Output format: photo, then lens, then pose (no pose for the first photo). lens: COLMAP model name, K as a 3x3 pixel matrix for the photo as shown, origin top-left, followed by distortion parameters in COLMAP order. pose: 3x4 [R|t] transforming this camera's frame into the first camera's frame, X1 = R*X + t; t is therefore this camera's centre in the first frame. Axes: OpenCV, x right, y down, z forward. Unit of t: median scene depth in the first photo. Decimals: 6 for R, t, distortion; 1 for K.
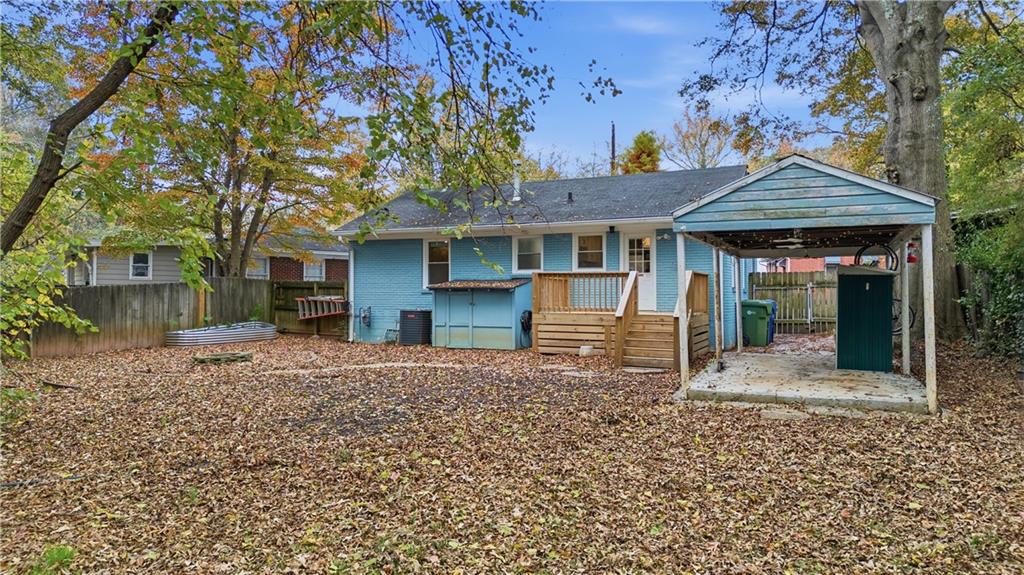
lens RADIAL K [[707.5, 0, 512.0], [0, 707.5, 287.5], [0, 0, 1]] dist [-0.000868, -0.000493]
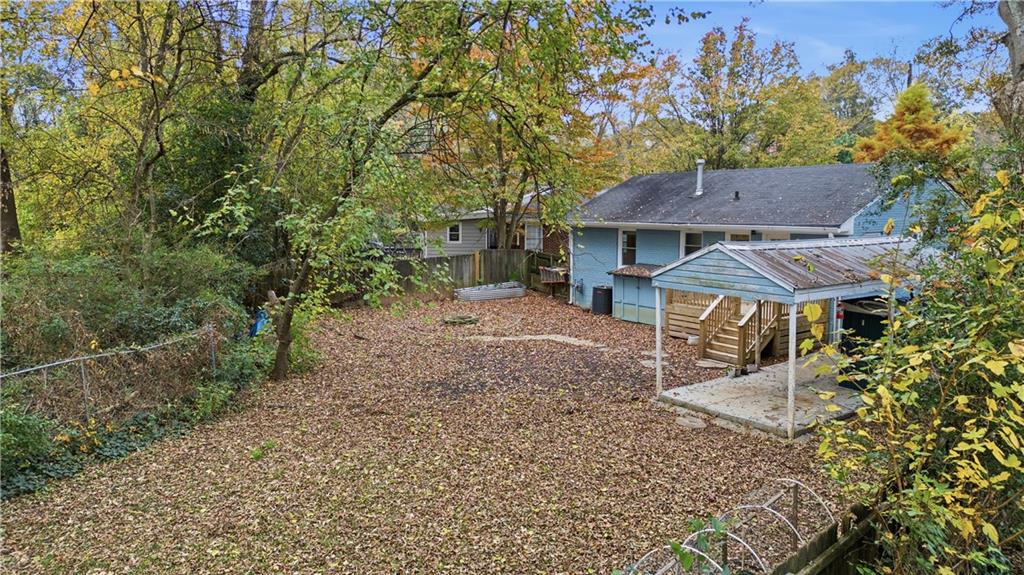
lens RADIAL K [[707.5, 0, 512.0], [0, 707.5, 287.5], [0, 0, 1]] dist [-0.000868, -0.000493]
pose [[0.860485, 0.058504, -0.506106, 0.362391], [0.011594, 0.990879, 0.134253, -0.138768], [0.509345, -0.121390, 0.851958, -0.189730]]
